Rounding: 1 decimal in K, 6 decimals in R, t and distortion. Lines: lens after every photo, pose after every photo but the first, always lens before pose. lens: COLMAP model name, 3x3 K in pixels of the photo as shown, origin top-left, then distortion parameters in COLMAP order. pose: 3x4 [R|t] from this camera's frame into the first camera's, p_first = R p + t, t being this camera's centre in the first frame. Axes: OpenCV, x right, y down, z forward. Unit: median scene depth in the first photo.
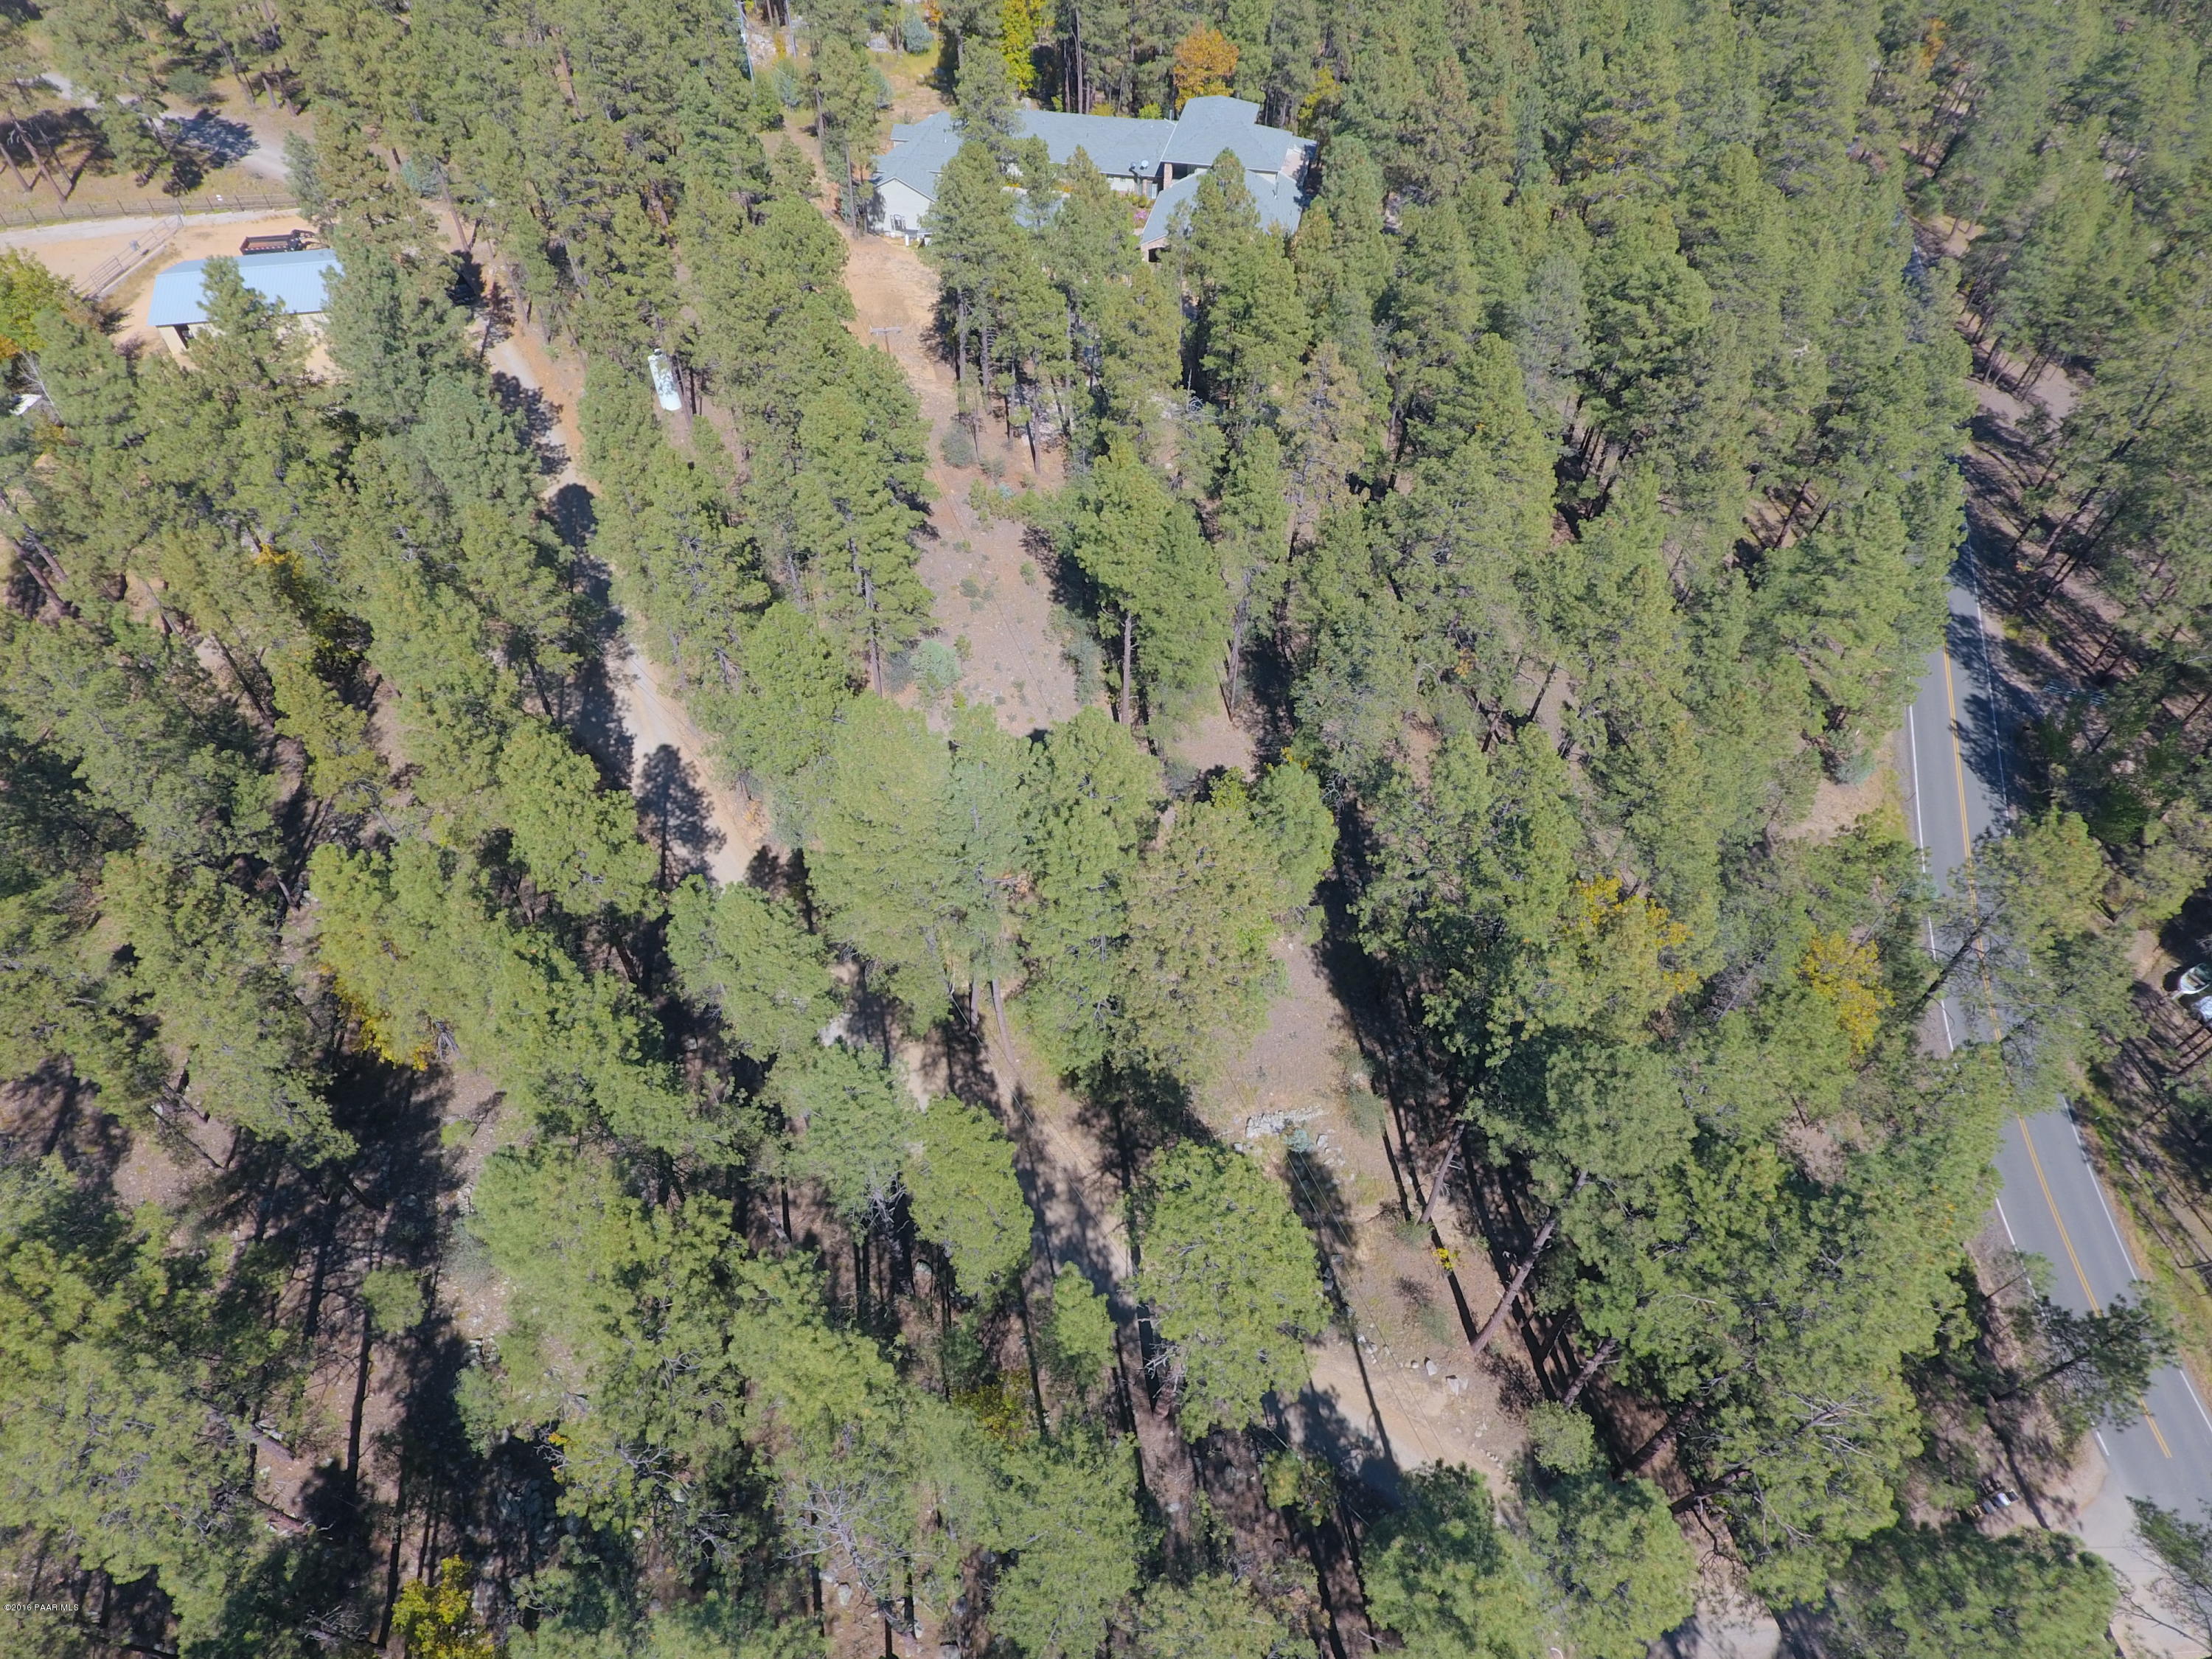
lens RADIAL K [[1296.3, 0, 1106.5], [0, 1296.3, 835.4], [0, 0, 1]] dist [0.002010, -0.002175]
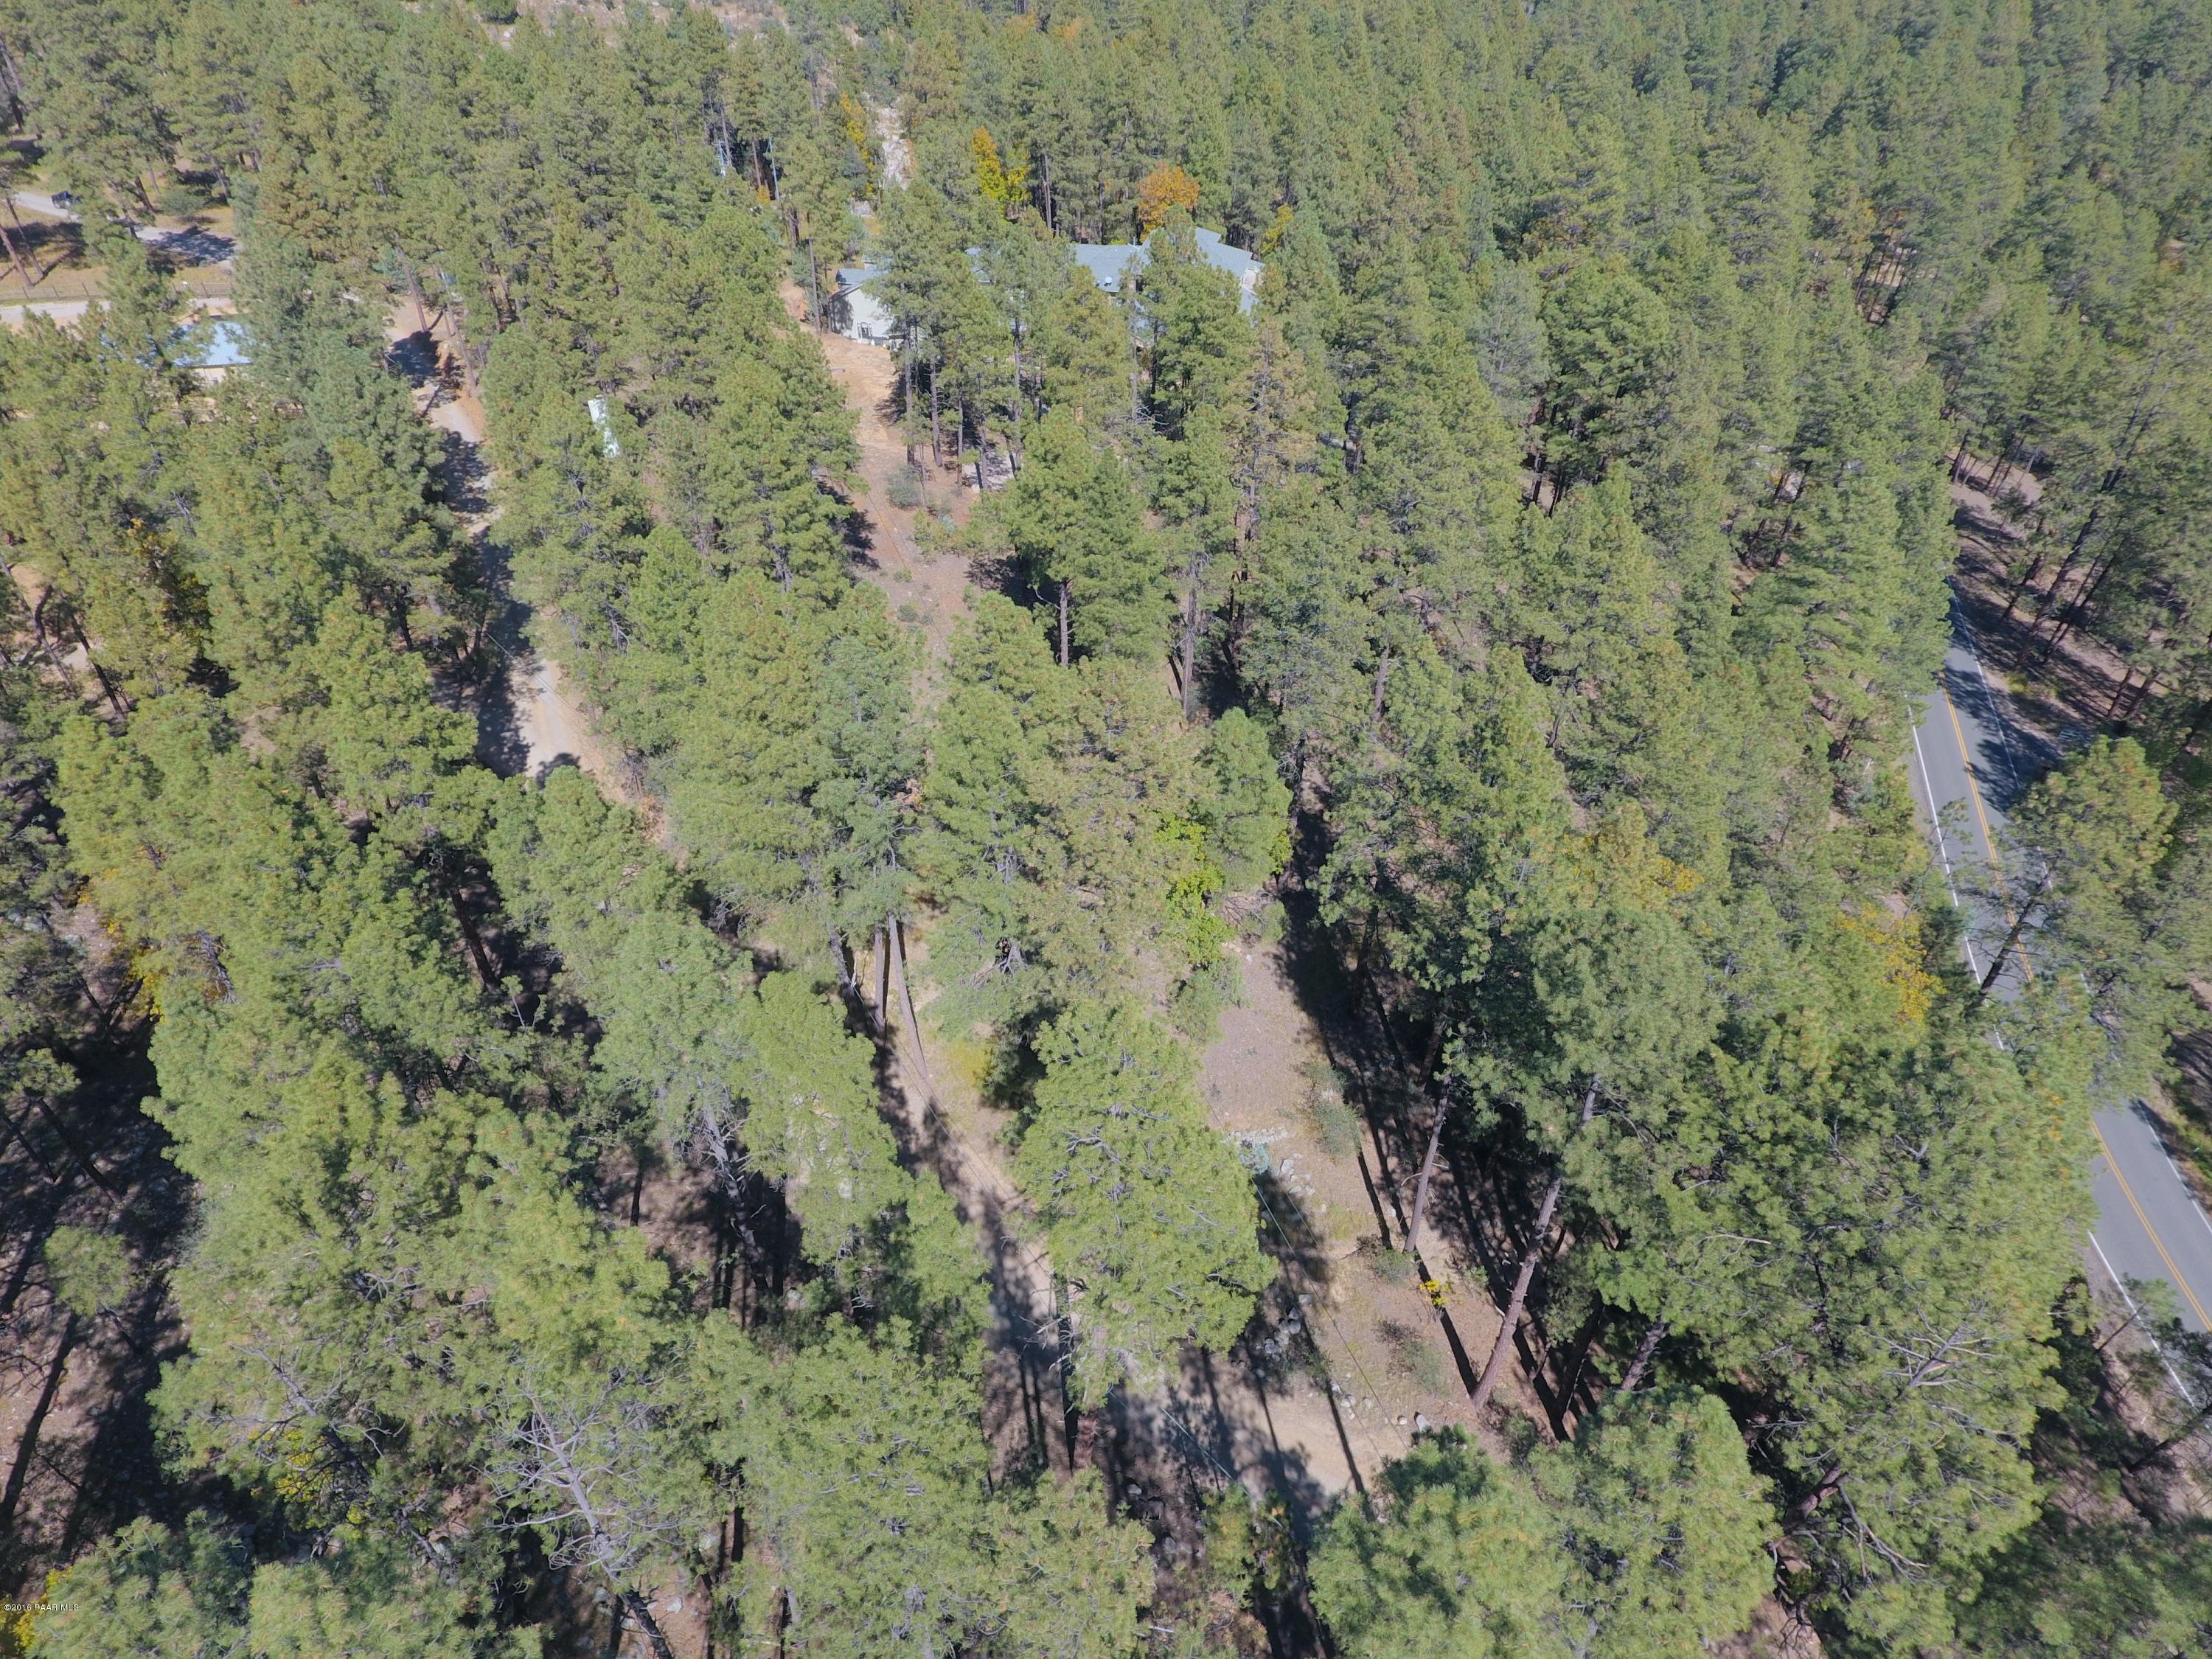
lens RADIAL K [[1296.3, 0, 1104.9], [0, 1296.3, 826.2], [0, 0, 1]] dist [0.002010, -0.002175]
pose [[0.999971, -0.007052, -0.002757, 0.048978], [0.006474, 0.985141, -0.171623, 0.157793], [0.003926, 0.171600, 0.985159, 0.122072]]
